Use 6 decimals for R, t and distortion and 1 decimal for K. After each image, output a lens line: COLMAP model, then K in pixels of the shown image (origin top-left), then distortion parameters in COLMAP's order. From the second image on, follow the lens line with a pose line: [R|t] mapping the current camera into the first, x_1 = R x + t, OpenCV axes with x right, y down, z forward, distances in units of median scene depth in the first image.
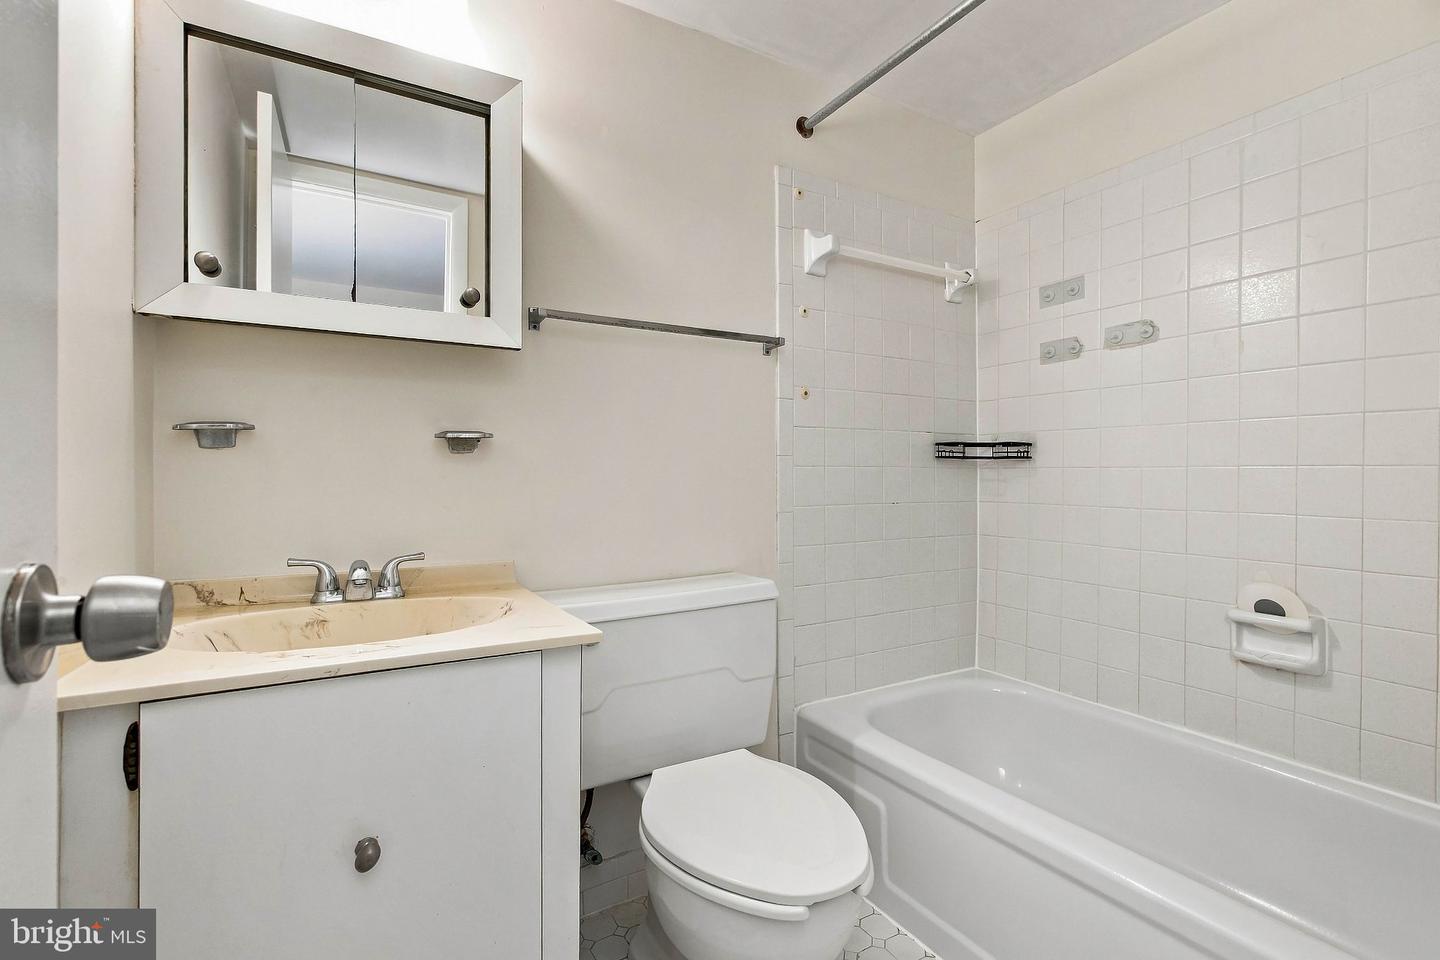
lens RADIAL K [[662.7, 0, 709.3], [0, 662.7, 471.5], [0, 0, 1]] dist [-0.000693, 0.000827]
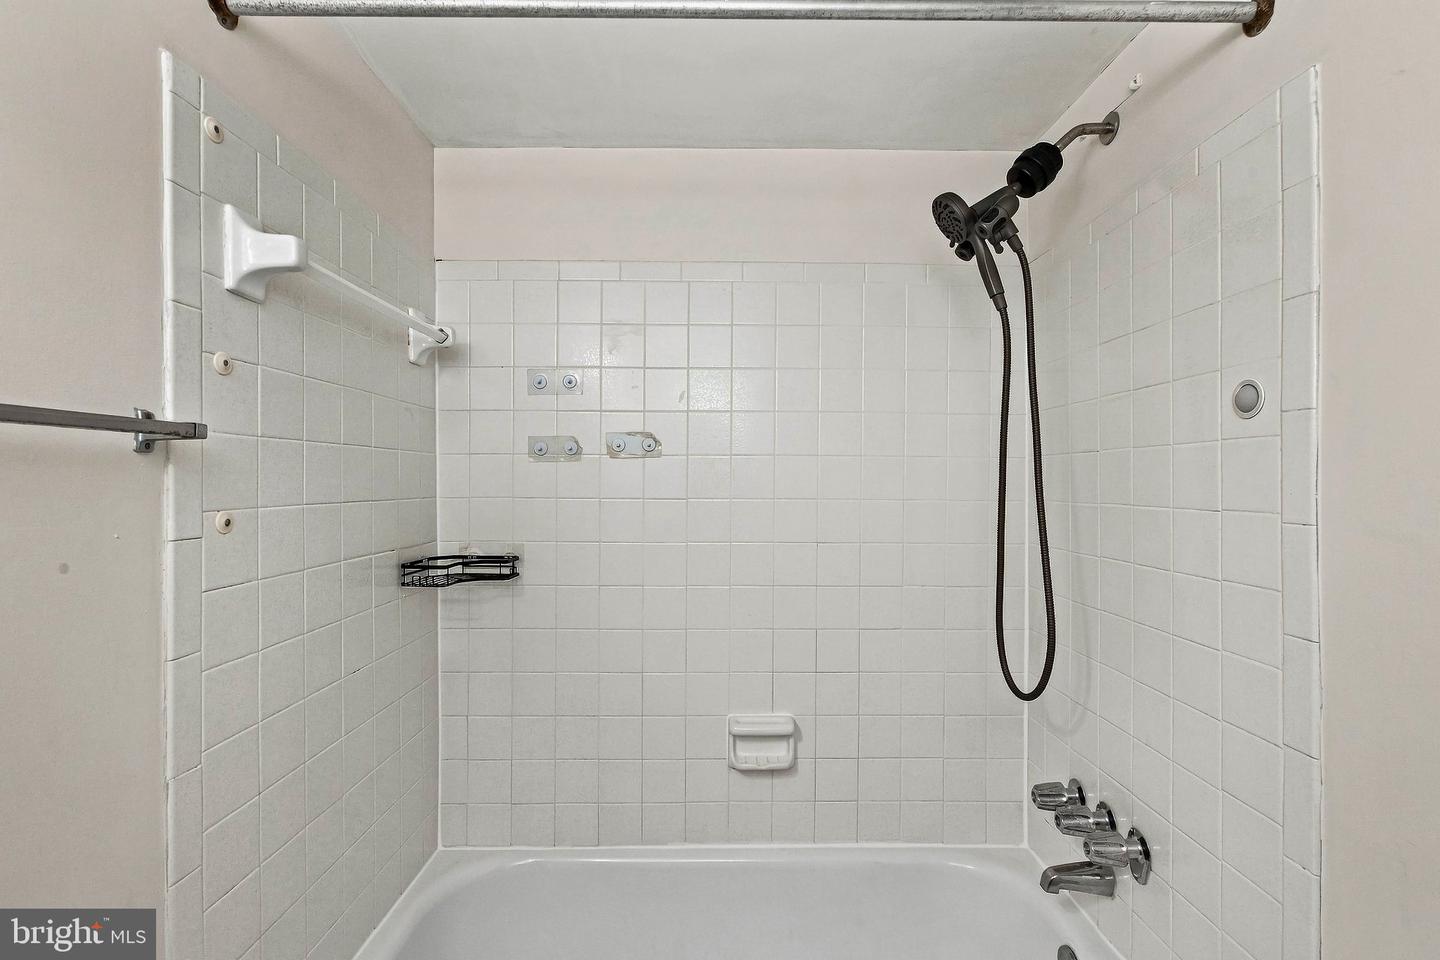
lens RADIAL K [[657.7, 0, 720.0], [0, 657.7, 480.0], [0, 0, 1]] dist [-0.000638, 0.000345]
pose [[0.486809, -0.005687, 0.873490, -0.116099], [-0.001605, 0.999971, 0.007405, -0.158559], [-0.873507, -0.005007, 0.486786, 0.421902]]
